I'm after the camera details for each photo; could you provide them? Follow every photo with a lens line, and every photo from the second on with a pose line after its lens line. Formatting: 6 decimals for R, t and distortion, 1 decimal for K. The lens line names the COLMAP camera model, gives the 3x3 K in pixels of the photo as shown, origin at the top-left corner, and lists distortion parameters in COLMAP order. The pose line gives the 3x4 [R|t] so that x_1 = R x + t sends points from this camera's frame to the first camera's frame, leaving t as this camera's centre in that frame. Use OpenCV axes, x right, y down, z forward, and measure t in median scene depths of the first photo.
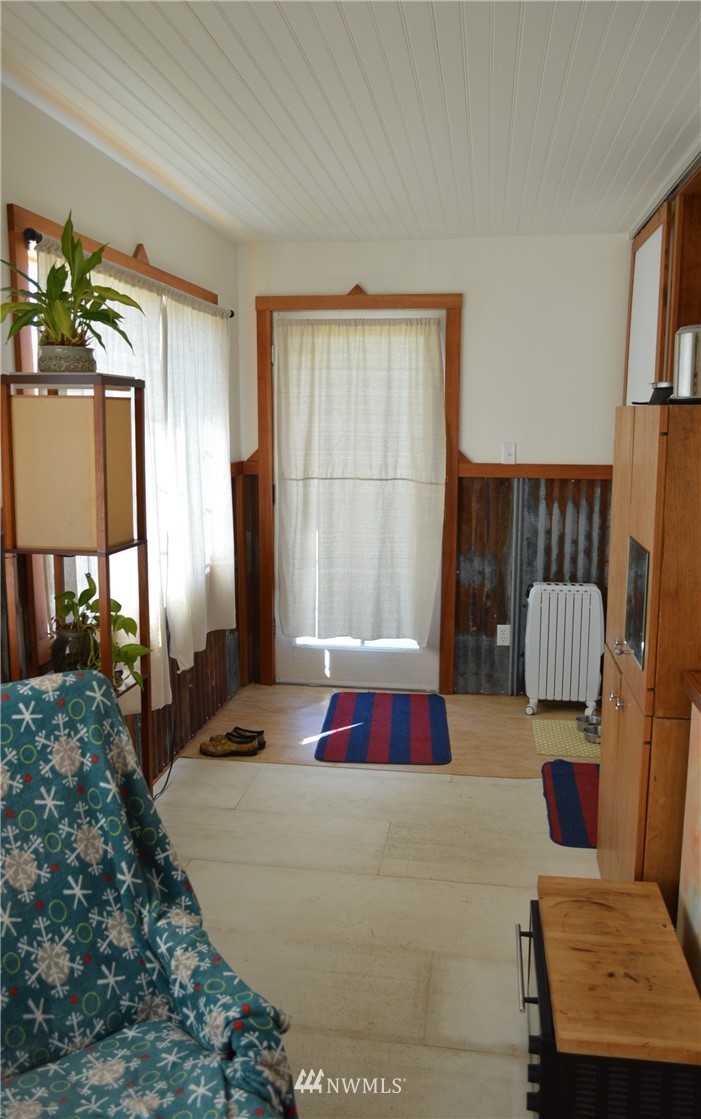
lens RADIAL K [[892.2, 0, 348.2], [0, 892.2, 554.3], [0, 0, 1]] dist [-0.008604, -0.002297]
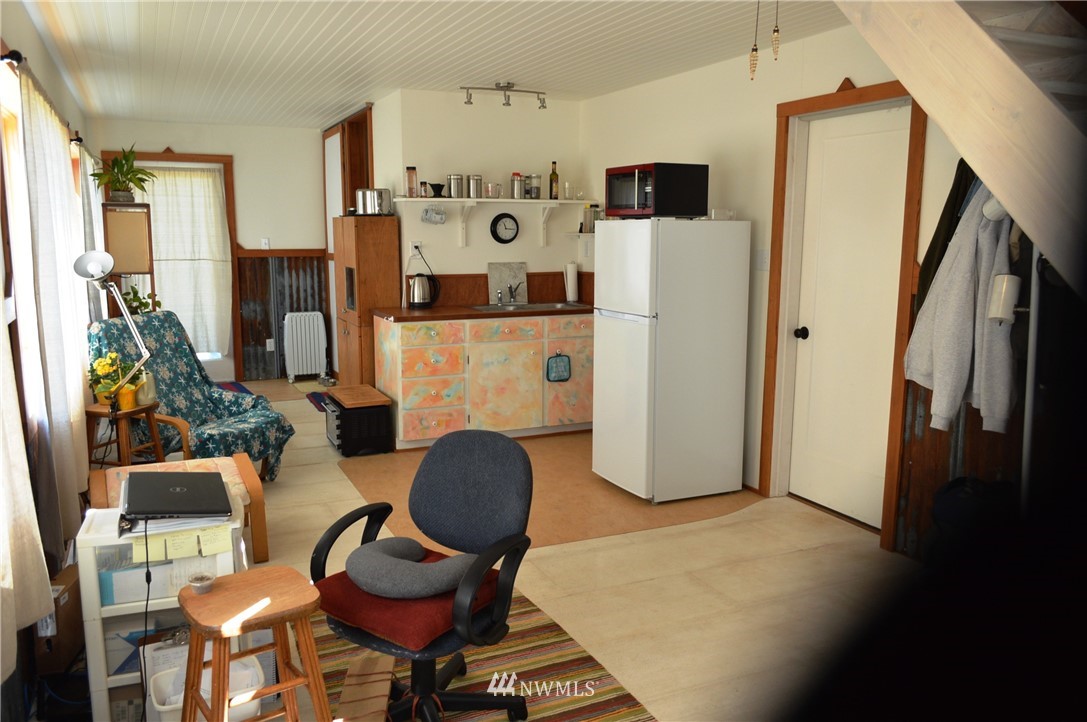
lens RADIAL K [[858.2, 0, 545.7], [0, 858.2, 356.8], [0, 0, 1]] dist [-0.016190, 0.002628]
pose [[0.830343, -0.083436, 0.550970, -0.328123], [0.087575, 0.995980, 0.018846, 0.134503], [-0.550328, 0.032603, 0.834312, -0.769209]]
